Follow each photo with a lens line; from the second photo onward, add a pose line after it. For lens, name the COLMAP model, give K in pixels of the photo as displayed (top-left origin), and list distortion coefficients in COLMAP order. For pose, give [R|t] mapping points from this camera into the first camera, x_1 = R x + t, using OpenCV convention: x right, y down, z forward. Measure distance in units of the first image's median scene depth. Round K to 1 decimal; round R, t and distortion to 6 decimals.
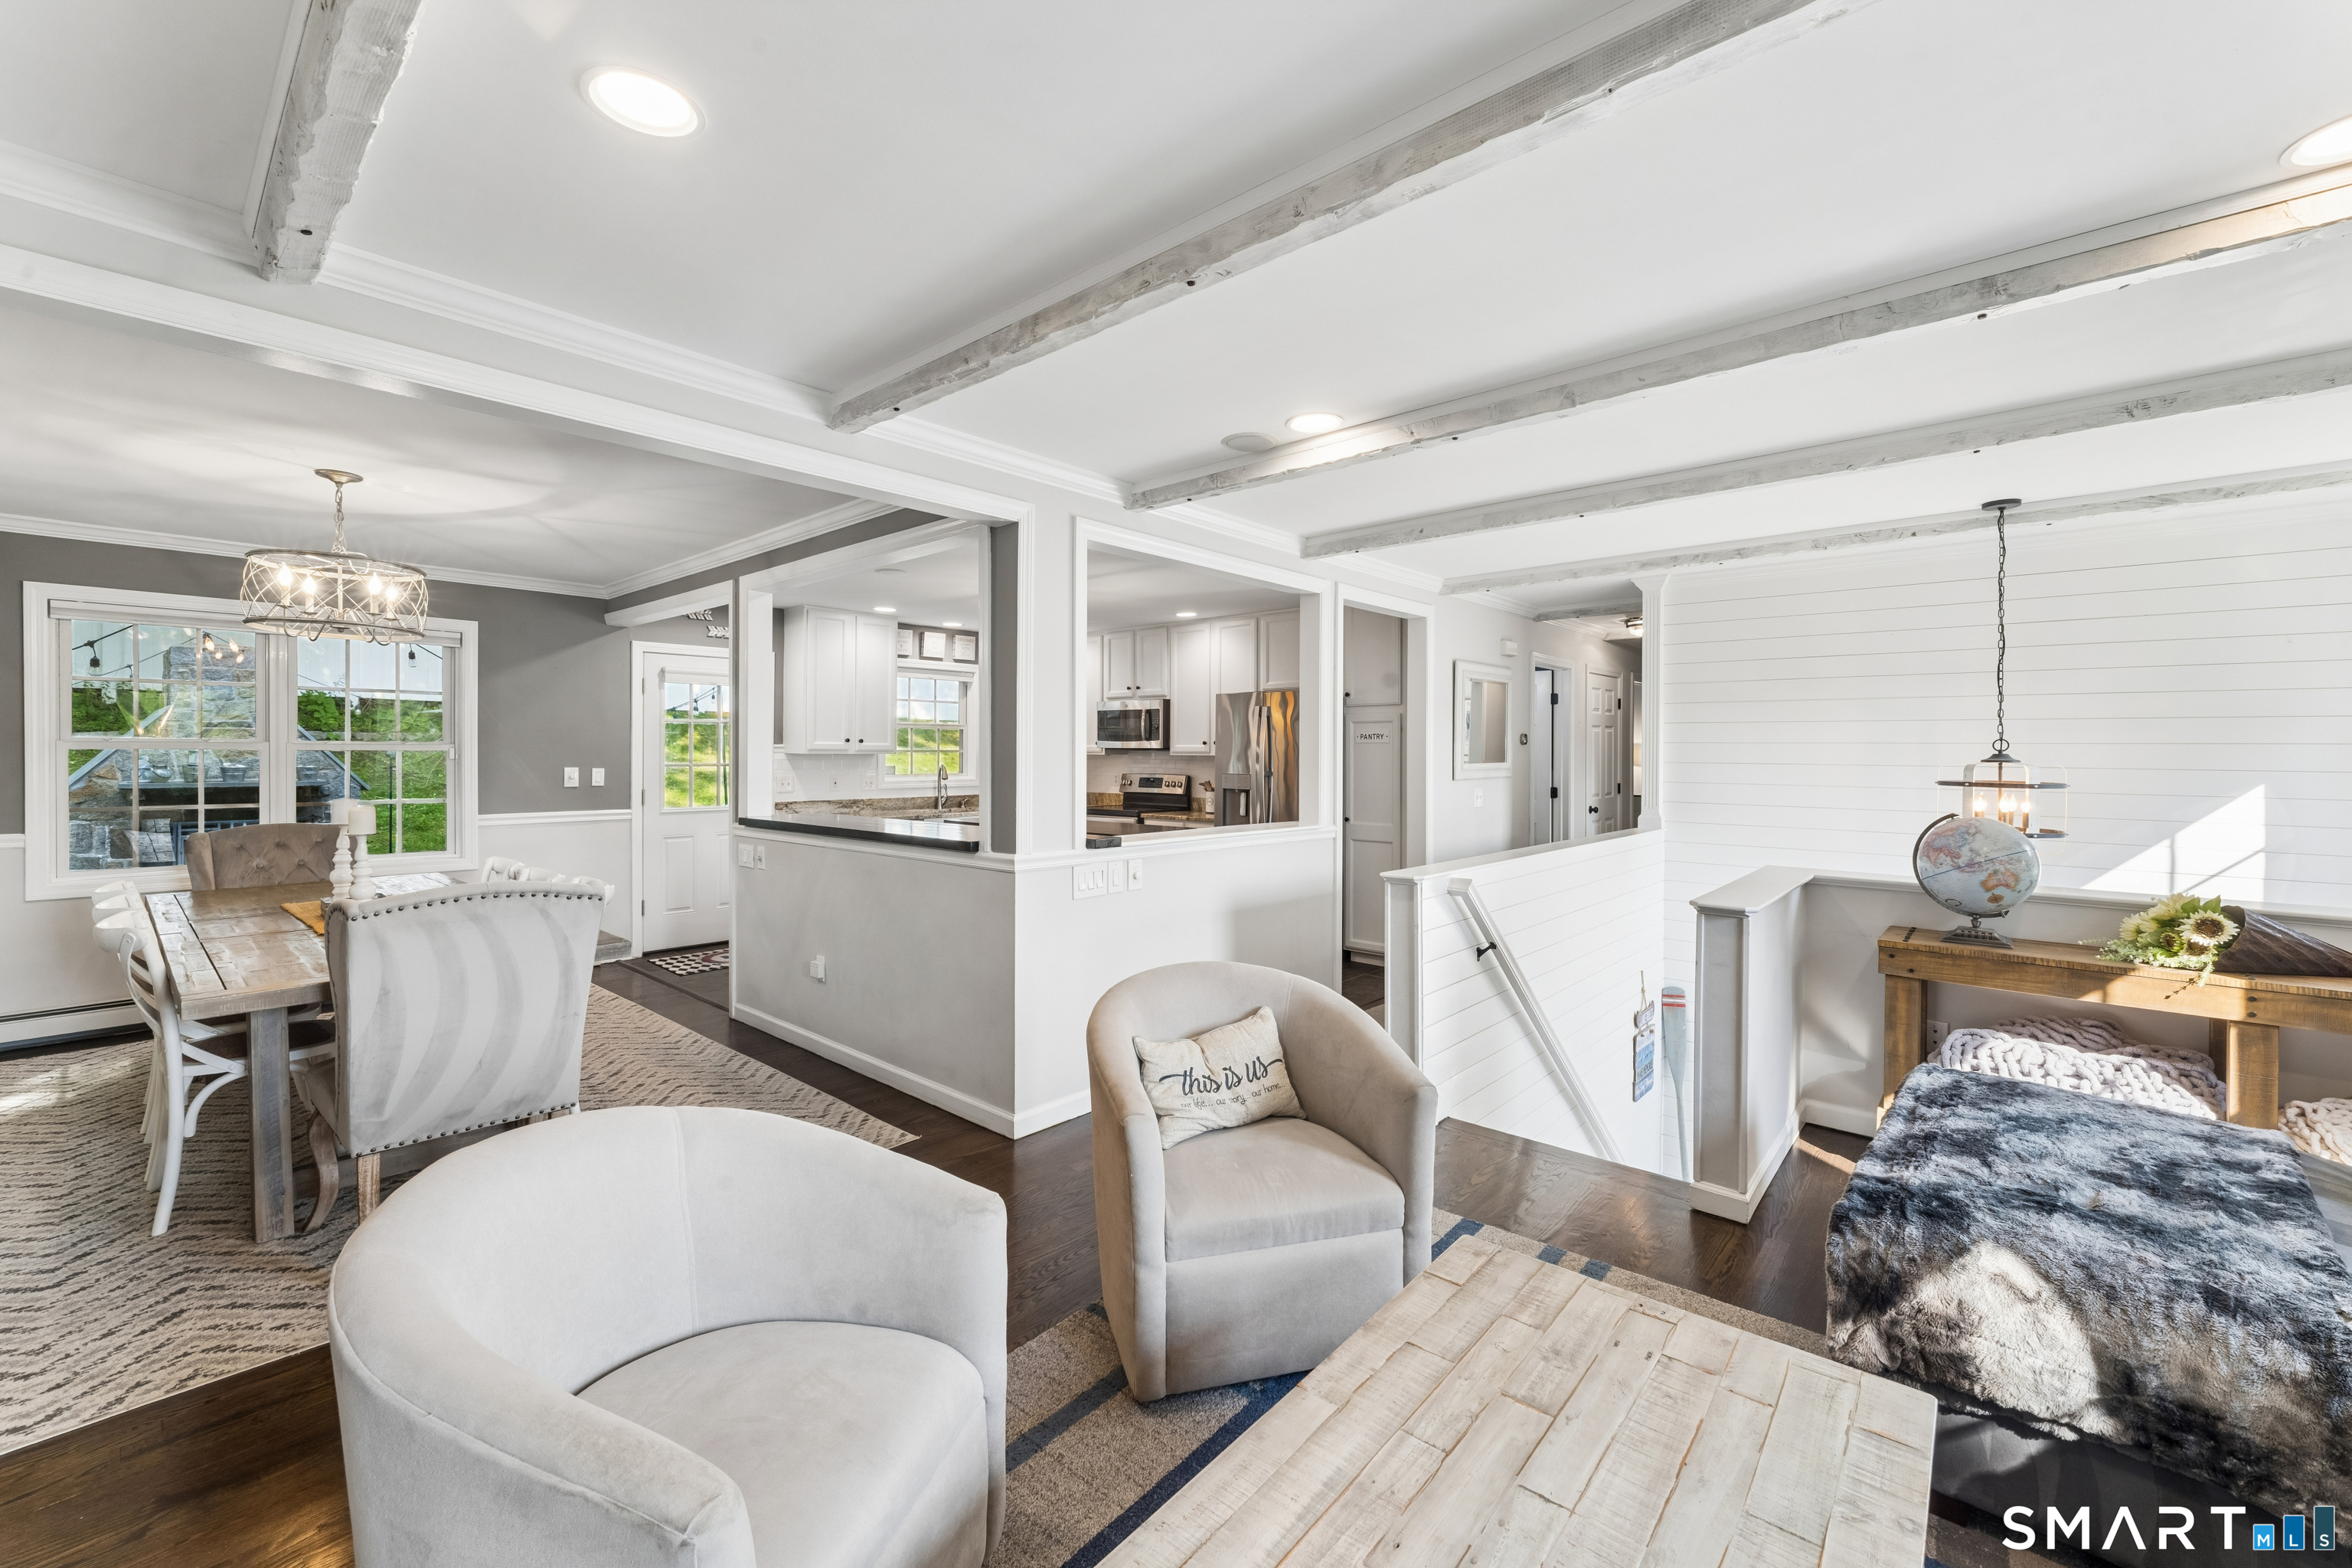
lens RADIAL K [[947.1, 0, 1179.8], [0, 947.1, 757.9], [0, 0, 1]] dist [-0.000514, -0.000940]
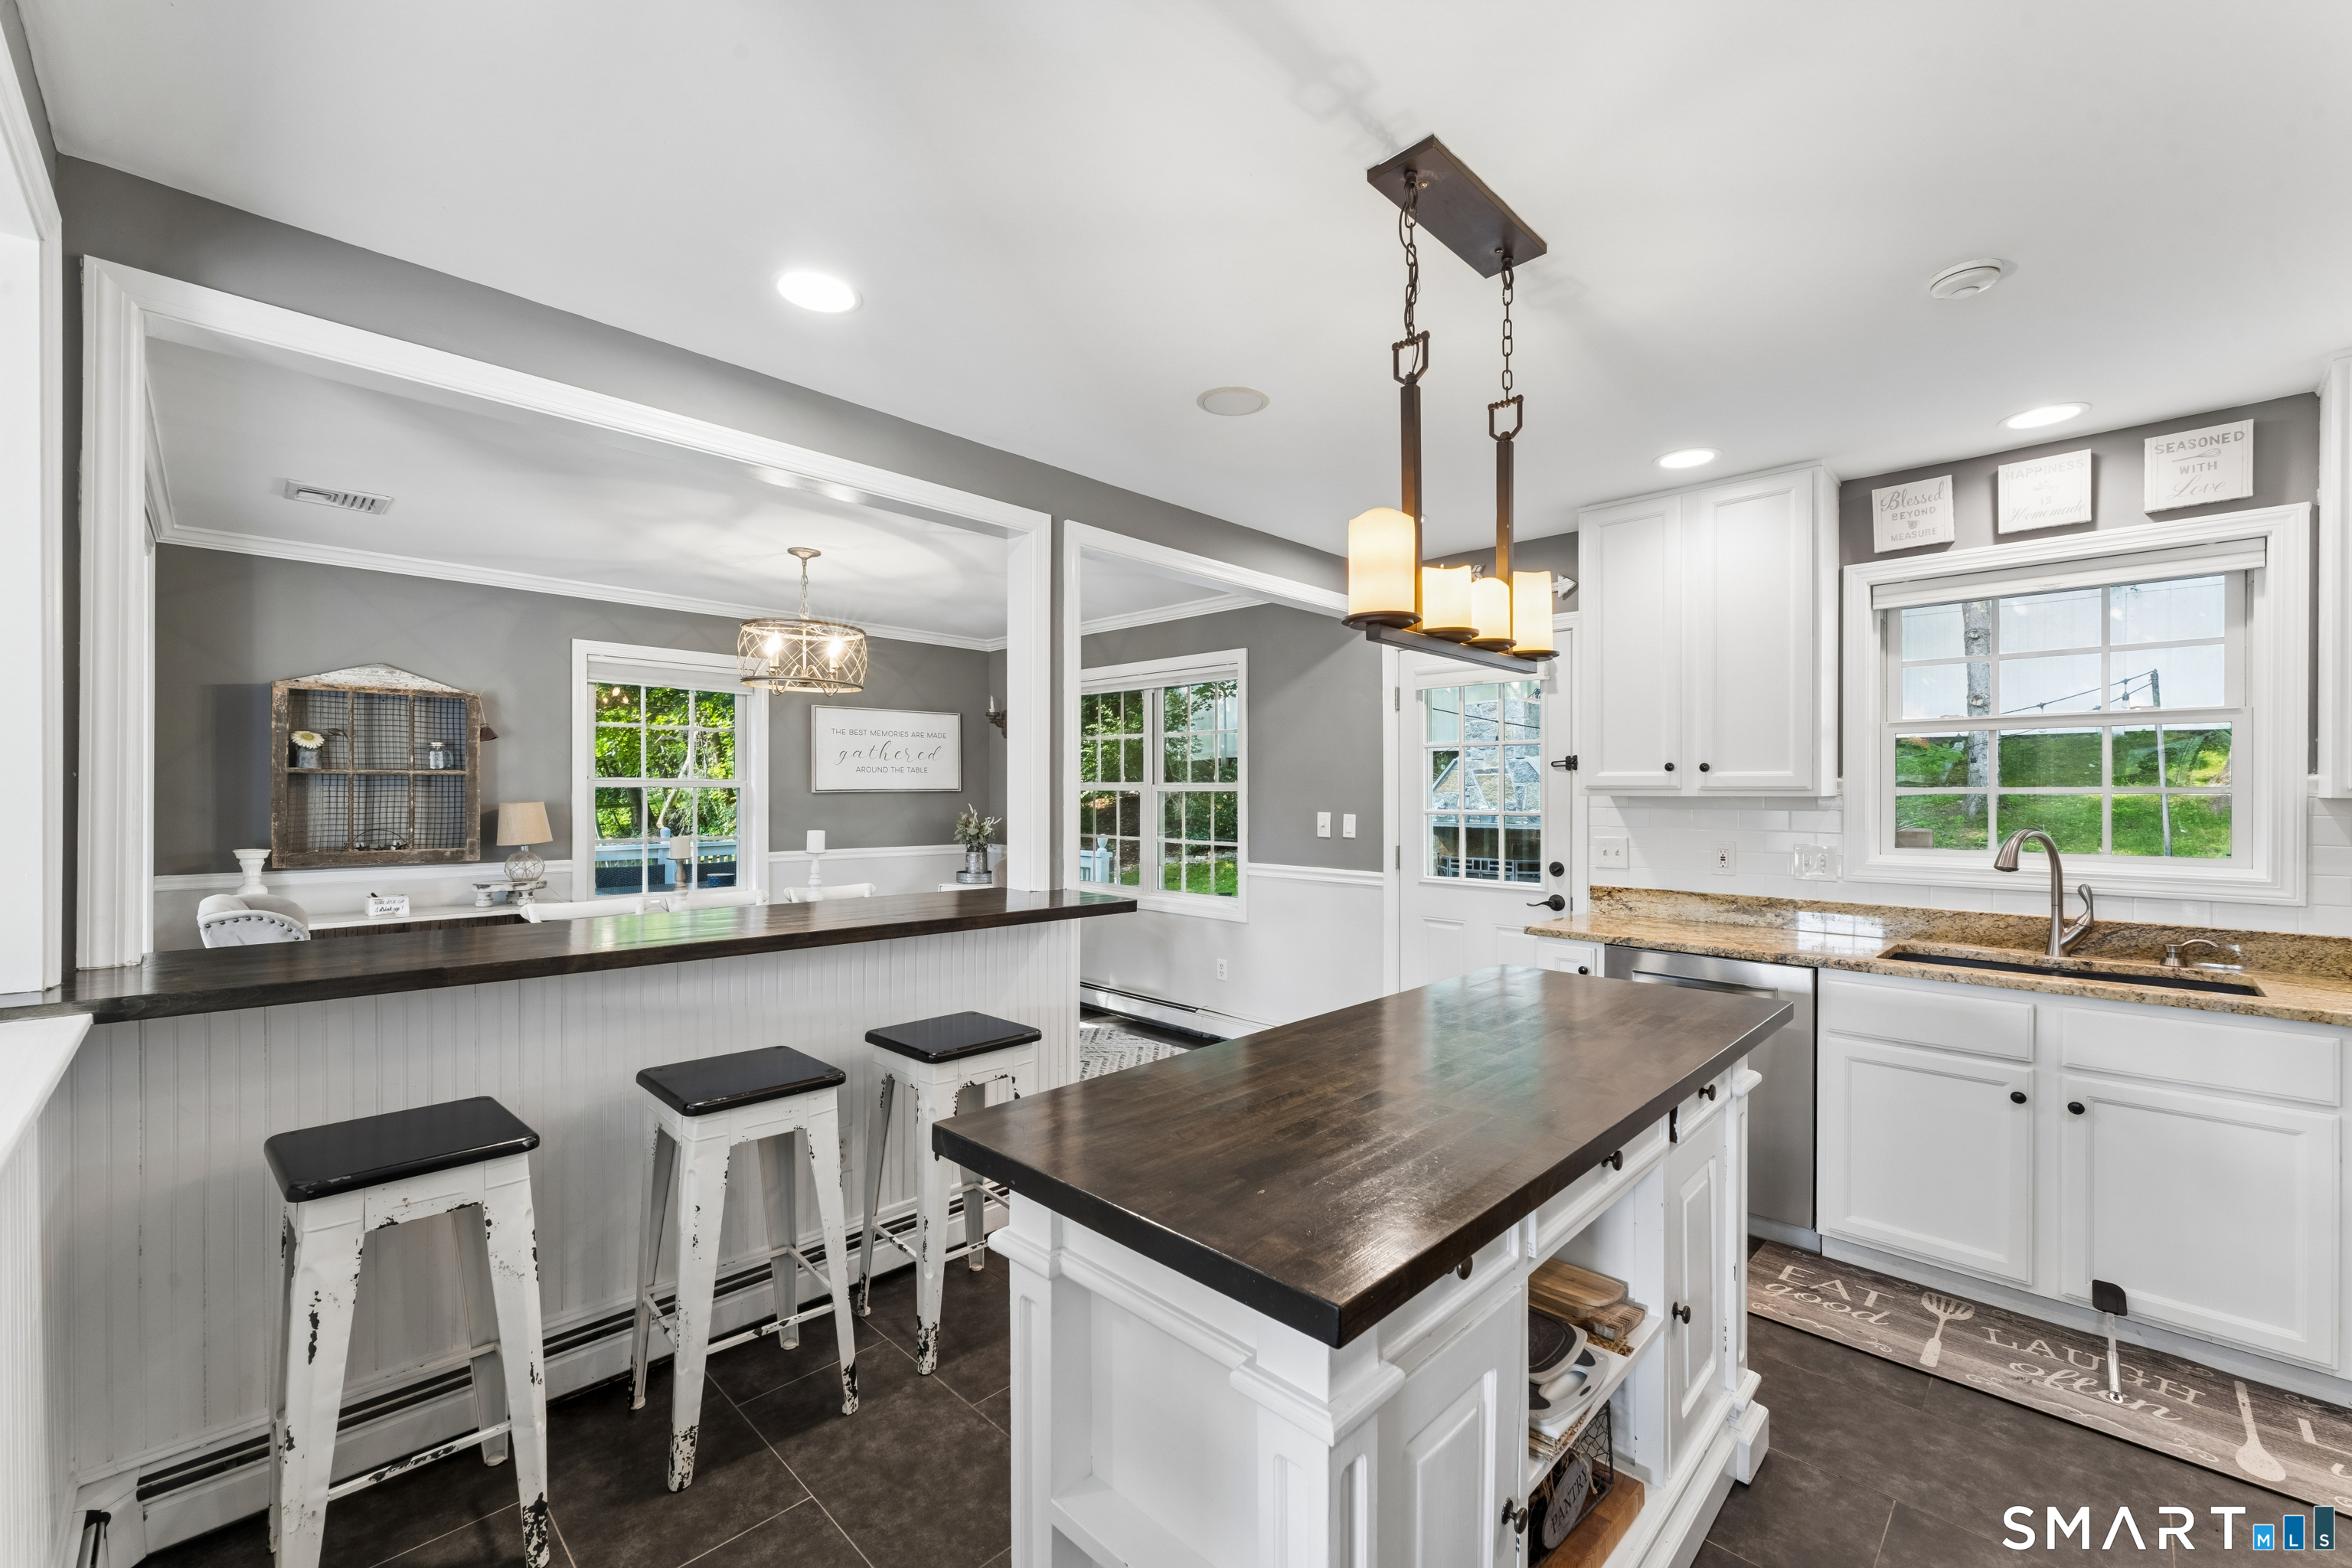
lens RADIAL K [[947.1, 0, 1180.3], [0, 947.1, 793.6], [0, 0, 1]] dist [-0.000514, -0.000940]
pose [[-0.047361, -0.003275, -0.998872, 0.163533], [-0.009092, 0.999955, -0.002848, -0.002533], [0.998836, 0.008947, -0.047389, 1.003798]]
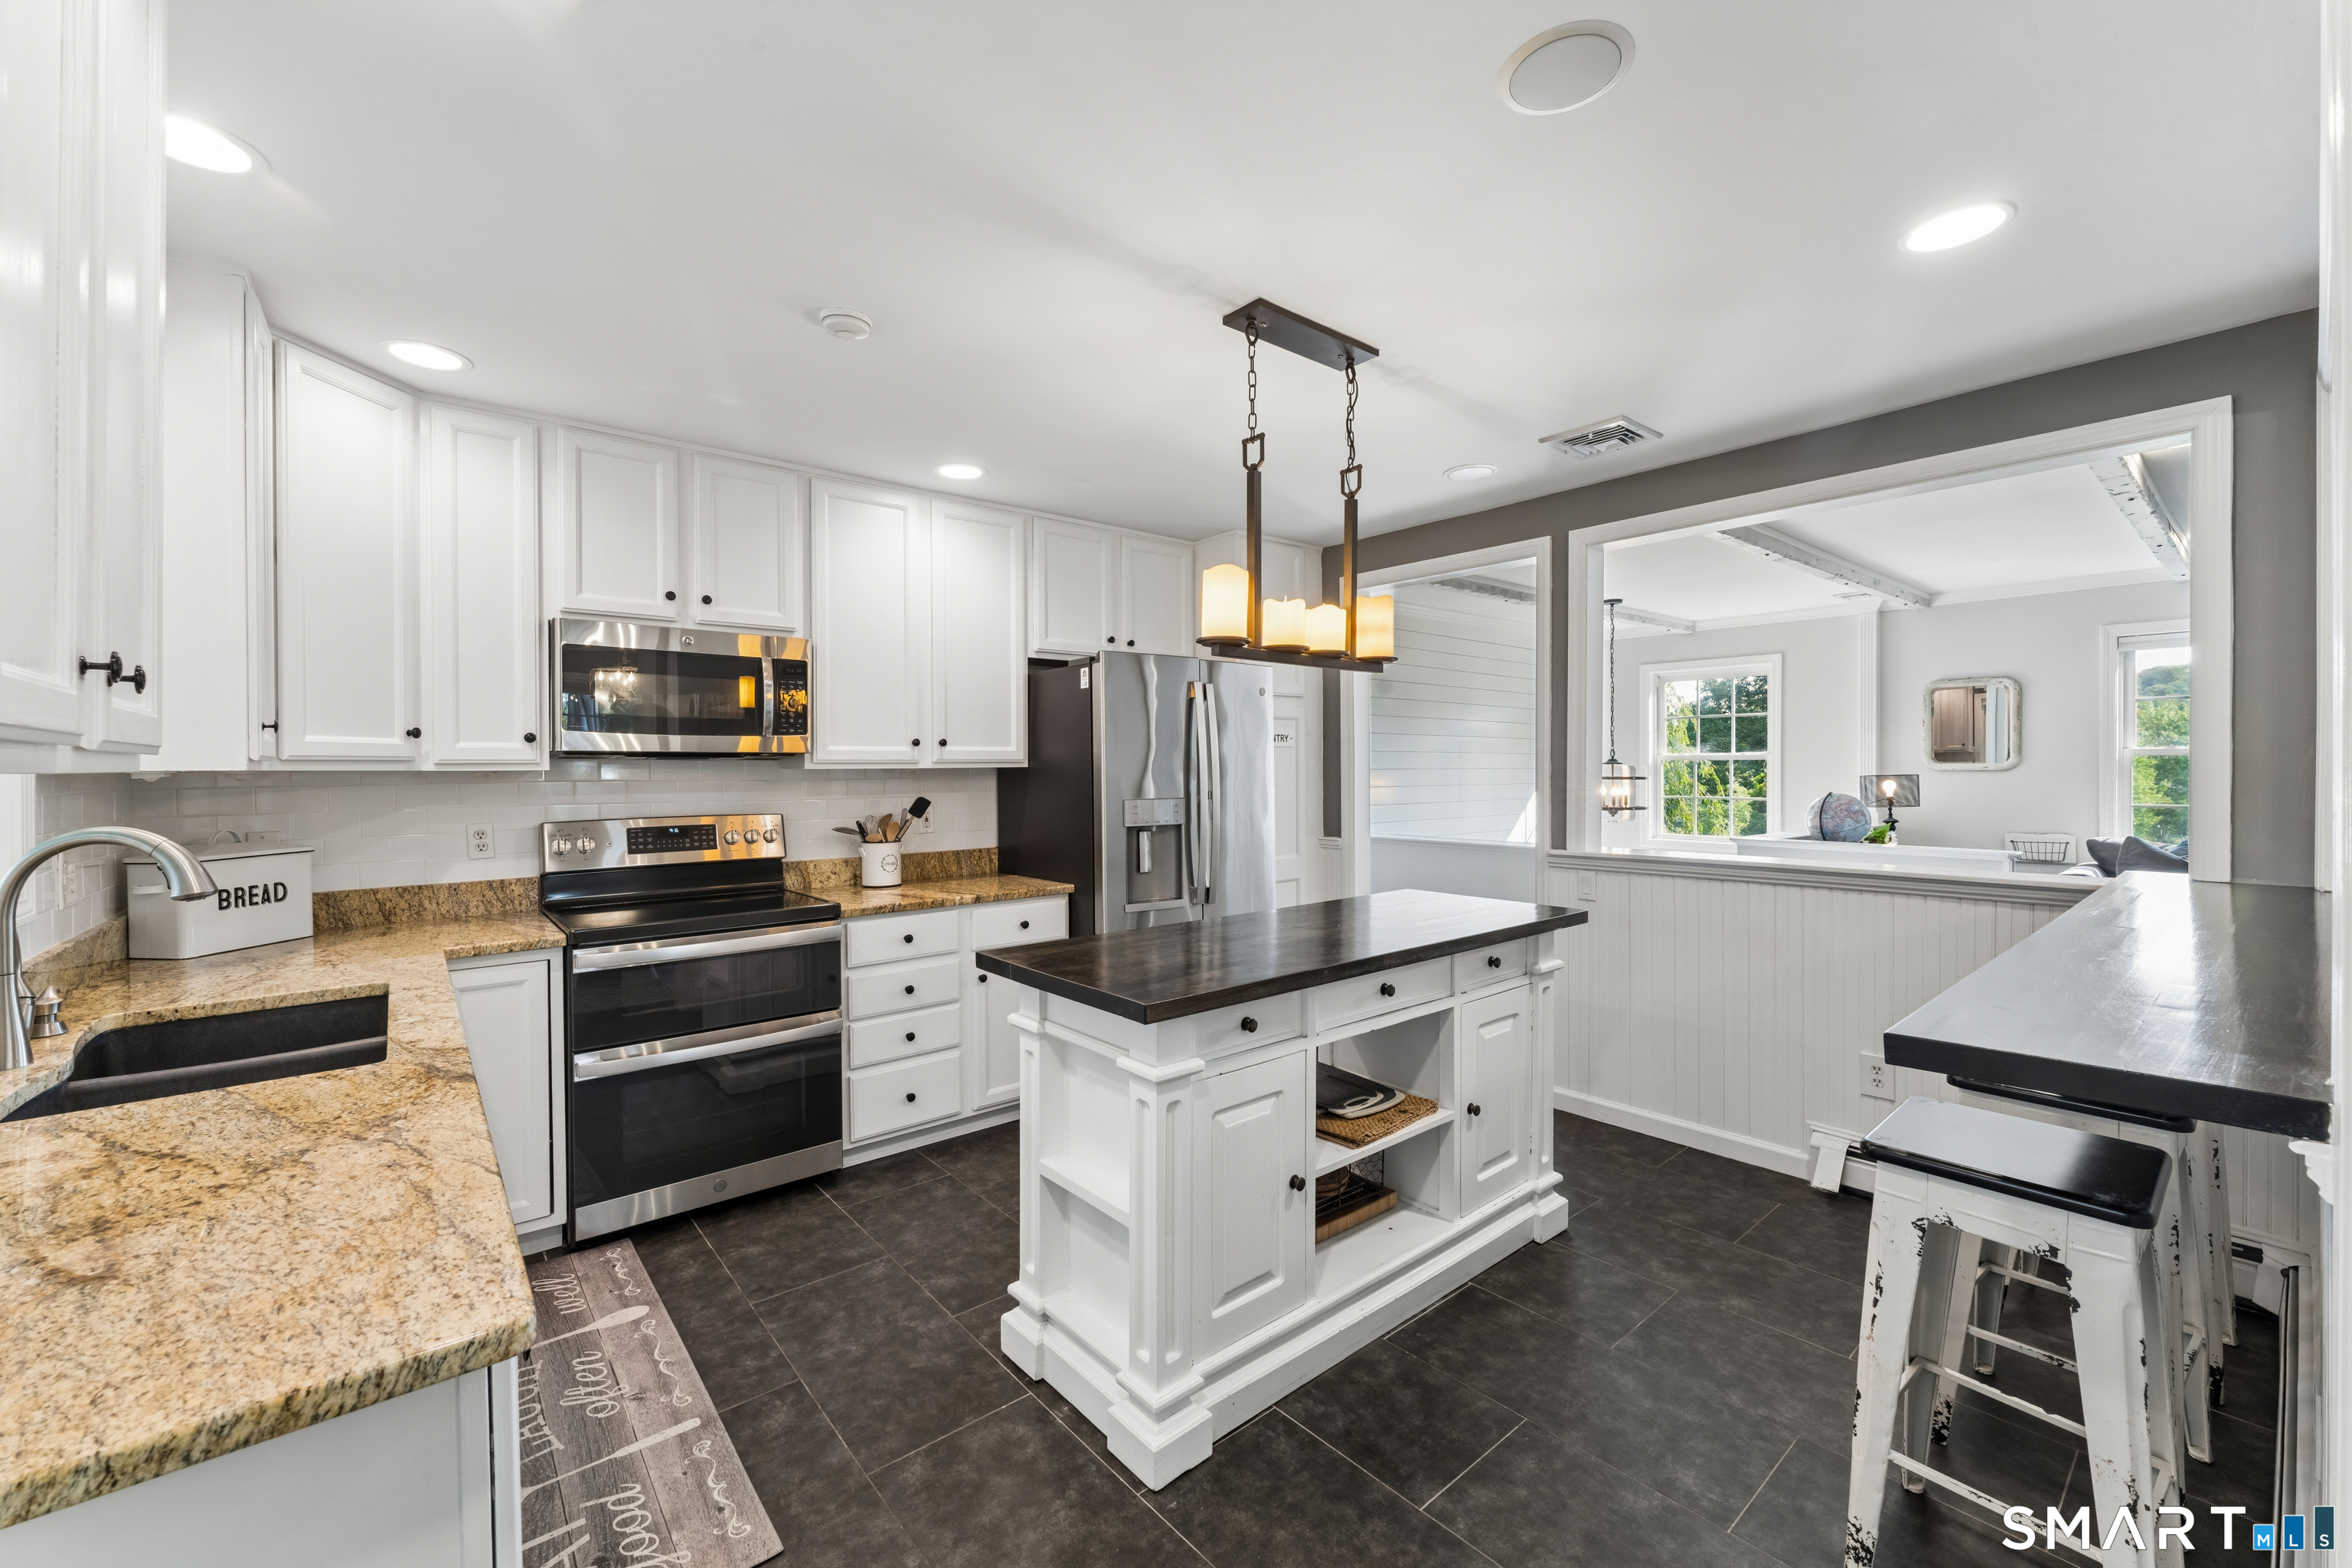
lens RADIAL K [[947.1, 0, 1177.6], [0, 947.1, 770.3], [0, 0, 1]] dist [-0.000514, -0.000940]
pose [[0.152473, -0.009952, 0.988258, -0.585618], [0.012832, 0.999885, 0.008089, -0.004893], [-0.988224, 0.011448, 0.152583, 1.074230]]
